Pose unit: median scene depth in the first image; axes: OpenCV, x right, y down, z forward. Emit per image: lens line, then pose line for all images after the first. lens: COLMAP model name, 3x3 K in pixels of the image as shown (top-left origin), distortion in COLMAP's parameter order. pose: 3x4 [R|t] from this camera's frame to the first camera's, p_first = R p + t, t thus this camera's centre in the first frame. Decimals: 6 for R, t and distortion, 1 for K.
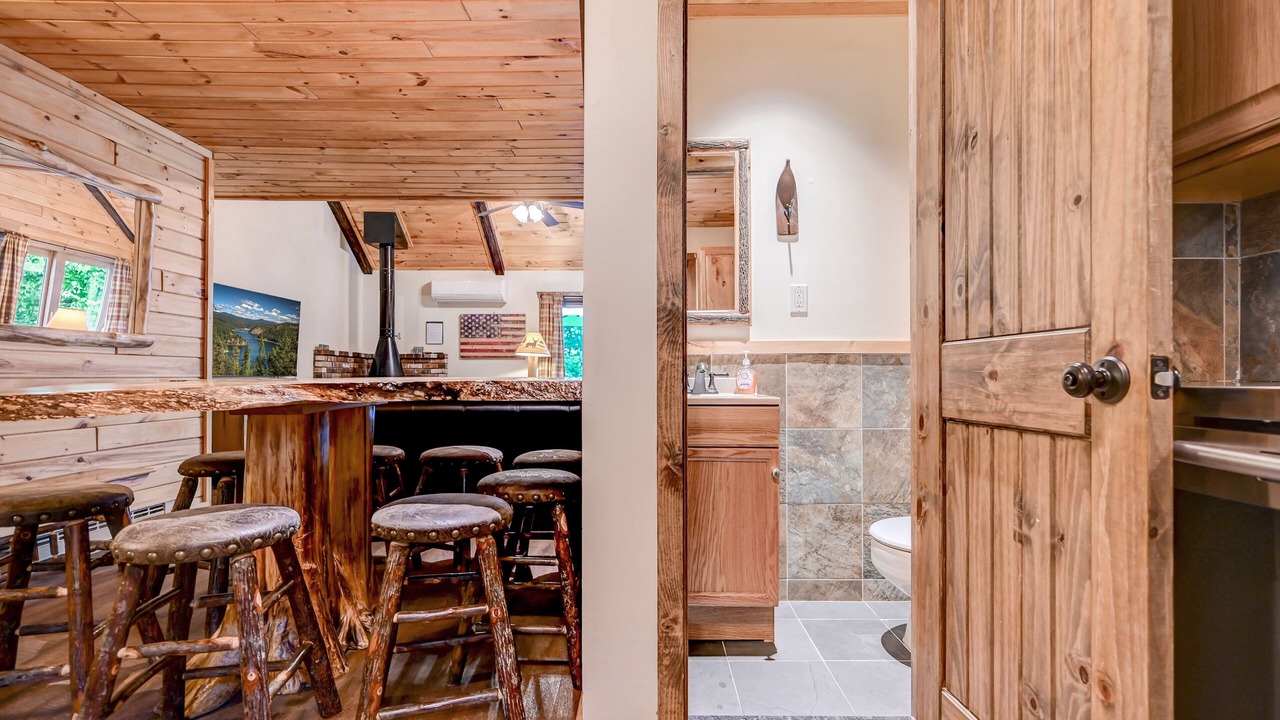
lens RADIAL K [[578.5, 0, 640.0], [0, 578.5, 360.0], [0, 0, 1]] dist [0.000386, 0.000096]
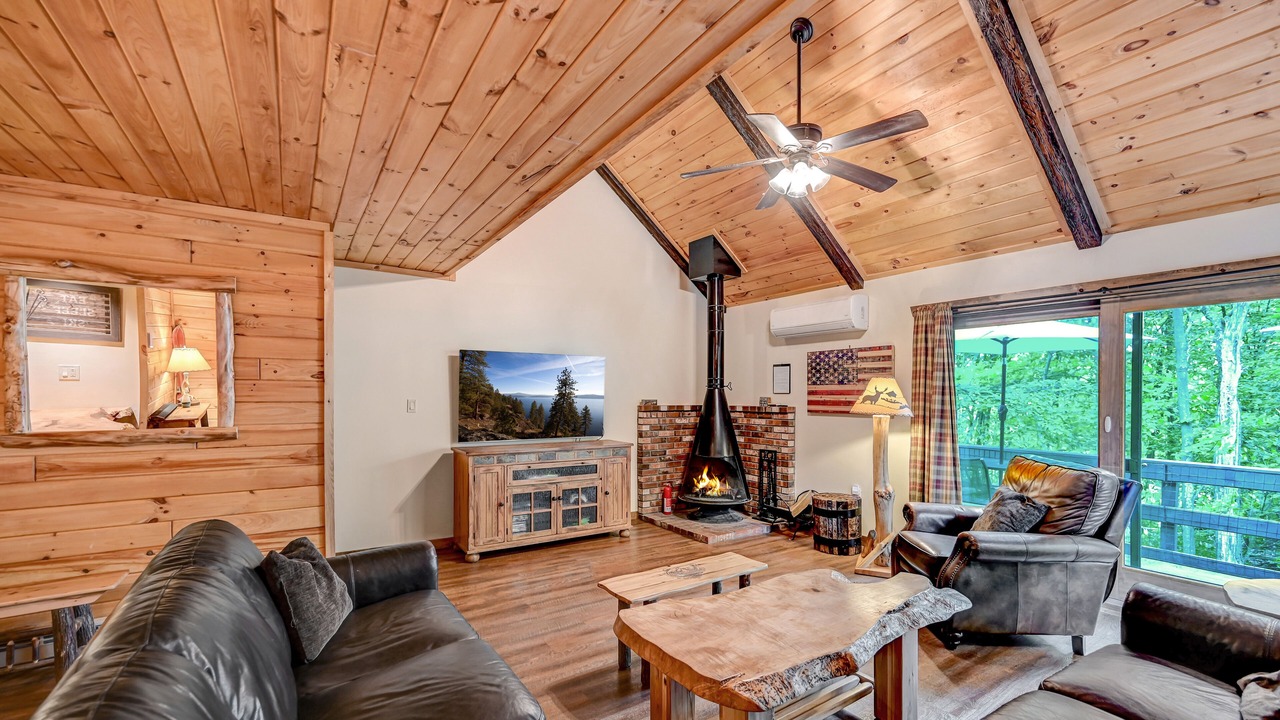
lens RADIAL K [[534.3, 0, 642.1], [0, 534.3, 396.8], [0, 0, 1]] dist [-0.000528, -0.000116]
pose [[0.561753, 0.002422, -0.827302, 0.129220], [0.023050, 0.999562, 0.018578, -0.041449], [0.826984, -0.029505, 0.561451, 0.458587]]
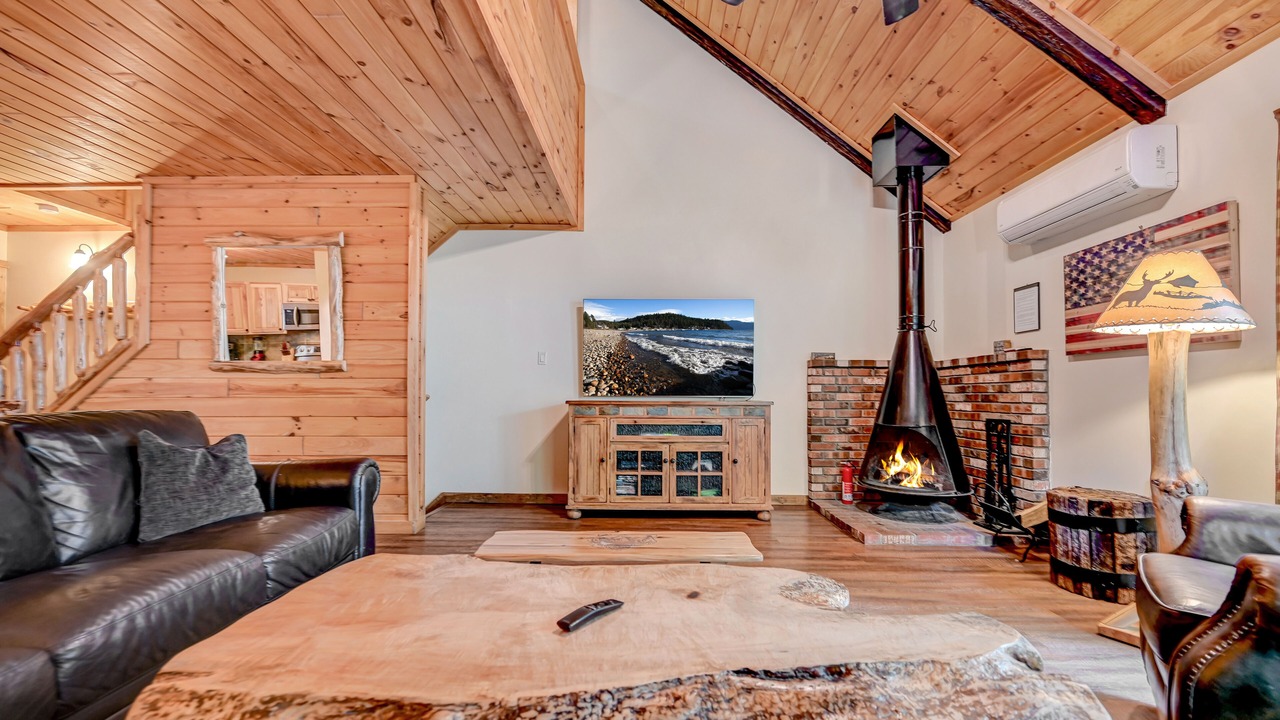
lens RADIAL K [[523.0, 0, 643.5], [0, 523.0, 382.9], [0, 0, 1]] dist [-0.001721, -0.000256]
pose [[0.001340, -0.024371, -0.999702, 0.083550], [0.025303, 0.999384, -0.024329, 0.018259], [0.999679, -0.025263, 0.001956, 0.689708]]
